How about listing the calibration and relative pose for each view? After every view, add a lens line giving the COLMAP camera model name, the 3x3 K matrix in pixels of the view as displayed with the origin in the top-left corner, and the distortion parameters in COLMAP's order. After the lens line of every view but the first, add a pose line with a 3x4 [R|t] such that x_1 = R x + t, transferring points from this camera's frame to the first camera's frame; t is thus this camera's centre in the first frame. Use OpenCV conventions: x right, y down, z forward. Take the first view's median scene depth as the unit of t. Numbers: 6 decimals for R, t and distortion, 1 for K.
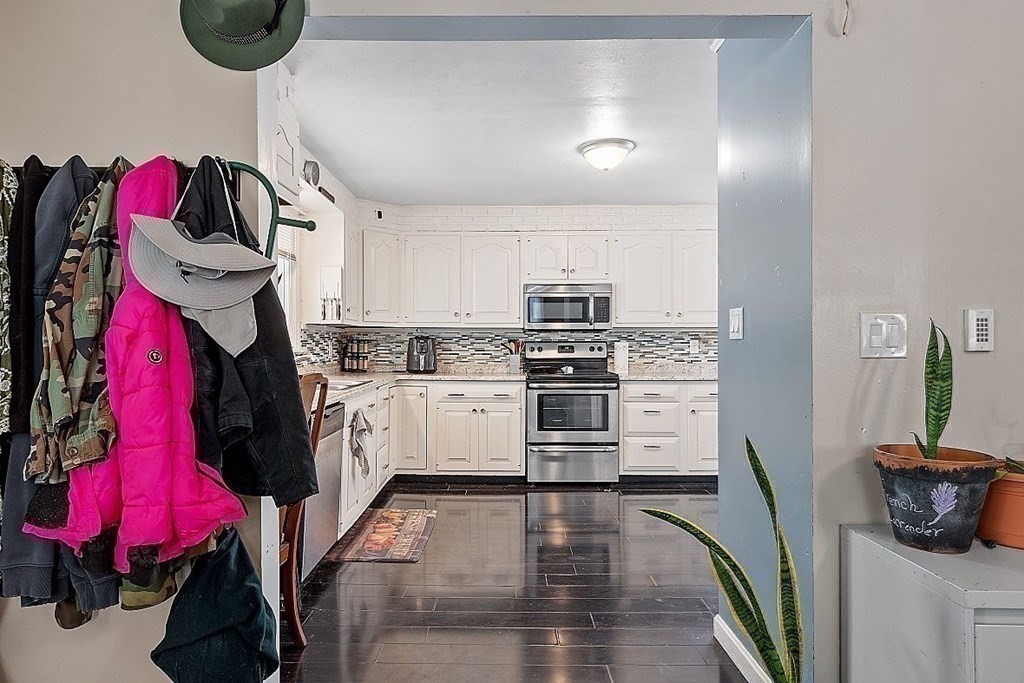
lens RADIAL K [[600.6, 0, 507.4], [0, 600.6, 350.3], [0, 0, 1]] dist [0.009104, 0.000180]
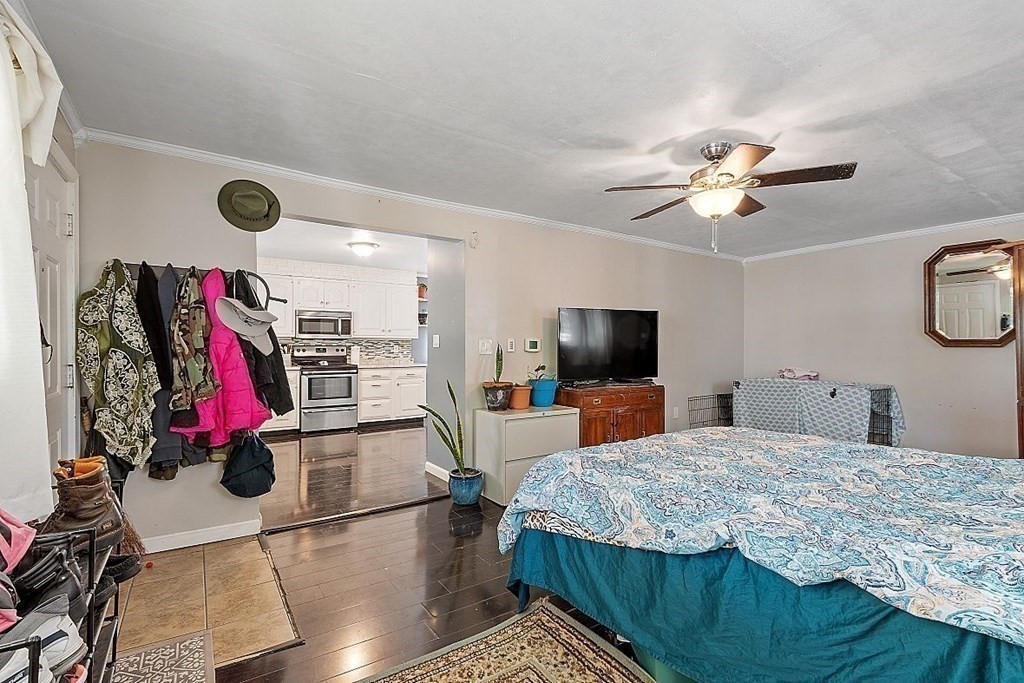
lens RADIAL K [[481.6, 0, 509.5], [0, 481.6, 341.4], [0, 0, 1]] dist [-0.006492, -0.000830]
pose [[0.823958, 0.009086, 0.566578, -0.241166], [0.000491, 0.999860, -0.016749, -0.004464], [-0.566650, 0.014078, 0.823838, -0.395630]]
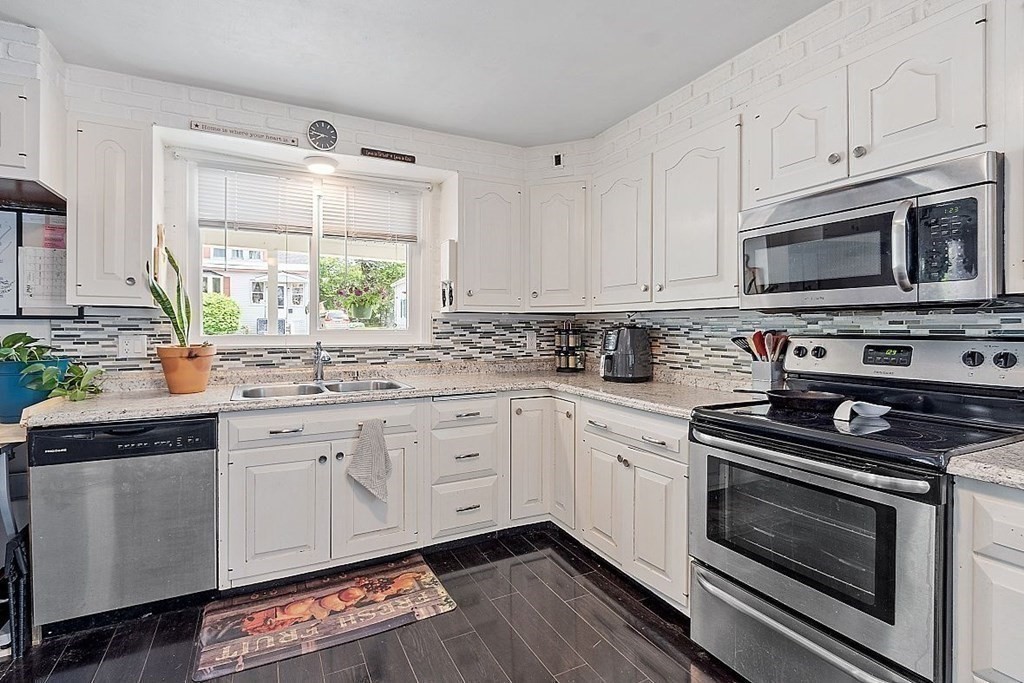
lens RADIAL K [[481.6, 0, 502.3], [0, 481.6, 334.5], [0, 0, 1]] dist [-0.006492, -0.000830]
pose [[0.447291, 0.012888, -0.894296, 0.295164], [-0.006909, 0.999916, 0.010955, -0.019308], [0.894362, 0.001279, 0.447343, 0.698375]]
